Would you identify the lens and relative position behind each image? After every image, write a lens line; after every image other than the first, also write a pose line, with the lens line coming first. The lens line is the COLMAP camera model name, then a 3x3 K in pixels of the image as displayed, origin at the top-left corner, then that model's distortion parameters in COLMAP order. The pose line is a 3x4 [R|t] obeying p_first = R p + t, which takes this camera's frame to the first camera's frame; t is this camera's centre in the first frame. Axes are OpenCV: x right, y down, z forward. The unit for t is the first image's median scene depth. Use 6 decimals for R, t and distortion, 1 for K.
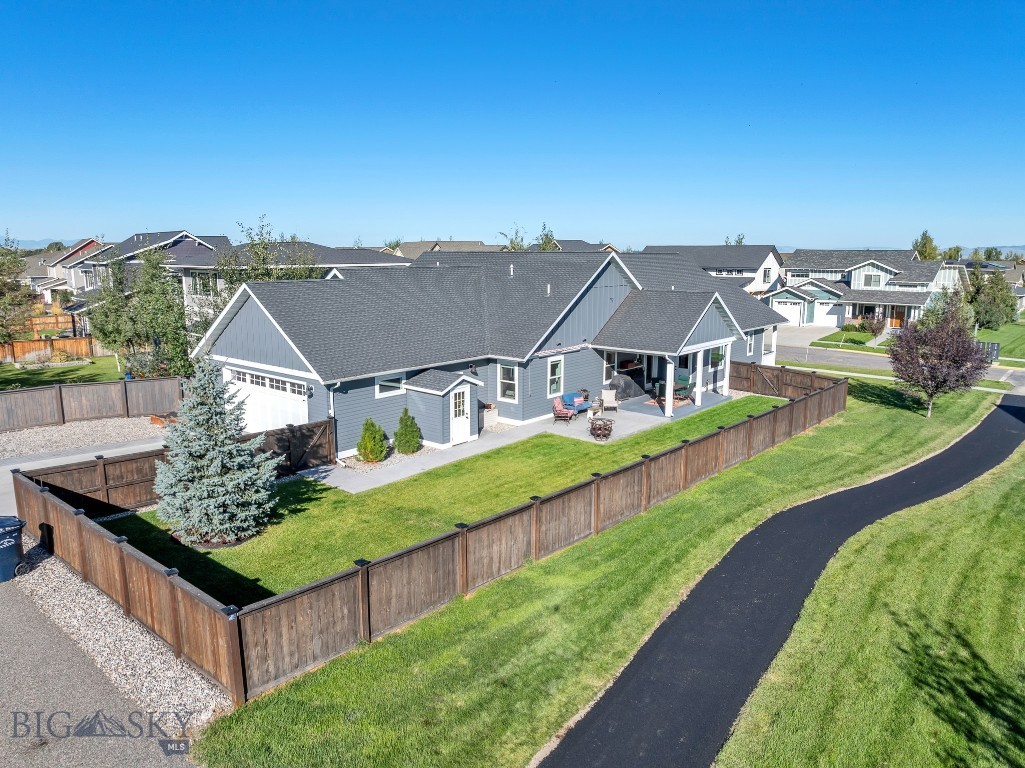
lens RADIAL K [[717.6, 0, 510.8], [0, 717.6, 359.5], [0, 0, 1]] dist [-0.038178, 0.005946]
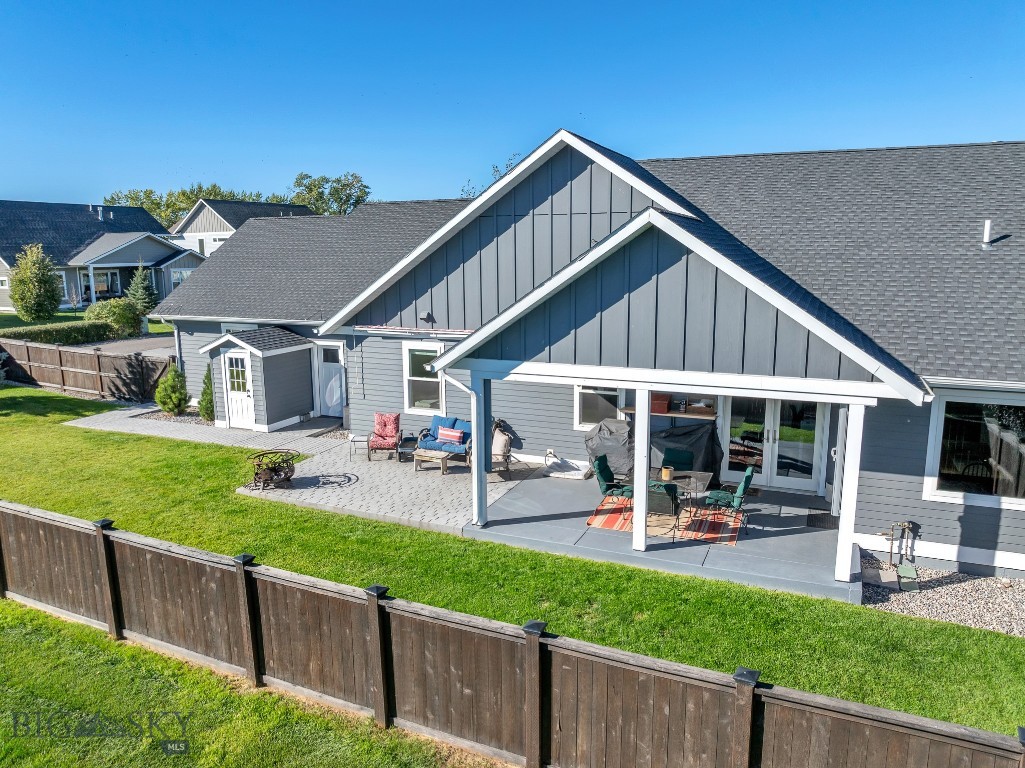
lens RADIAL K [[718.2, 0, 514.1], [0, 718.2, 349.9], [0, 0, 1]] dist [0.005845, -0.093736]
pose [[0.287141, 0.124227, -0.949799, 0.594151], [-0.134597, 0.986950, 0.088395, -0.055027], [0.948385, 0.102458, 0.300115, 0.885222]]
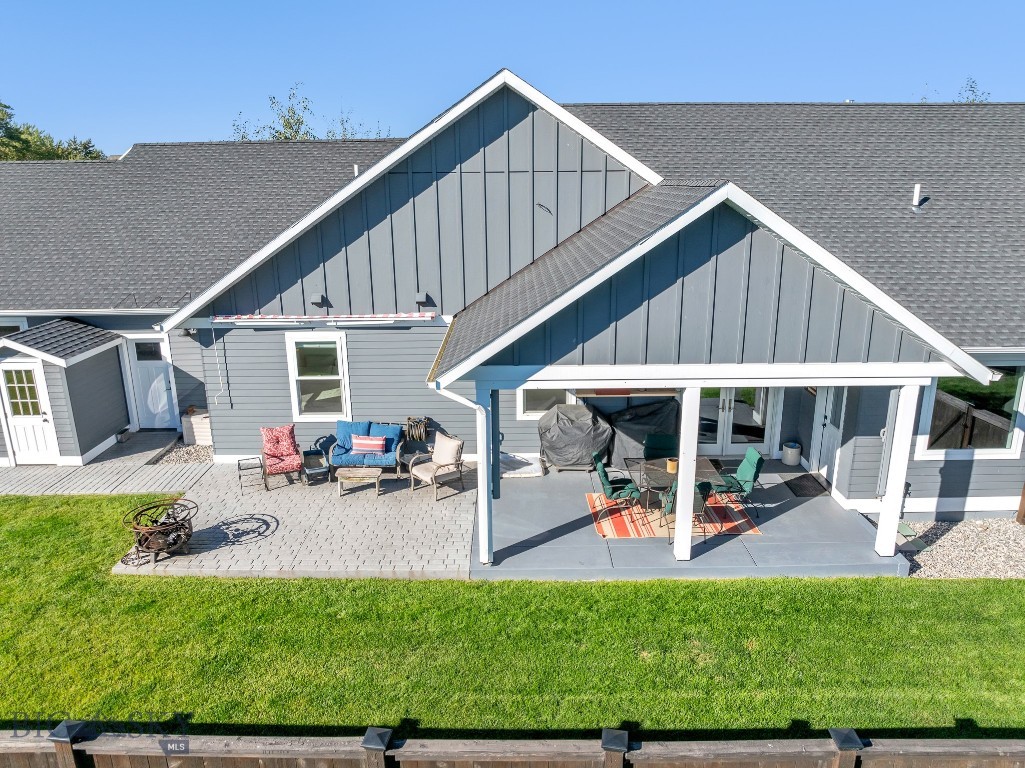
lens RADIAL K [[717.6, 0, 510.8], [0, 717.6, 359.5], [0, 0, 1]] dist [-0.038178, 0.005946]
pose [[0.645866, 0.177794, -0.742460, 0.456174], [-0.102474, 0.983894, 0.146467, -0.062365], [0.756543, -0.018516, 0.653682, 0.790437]]
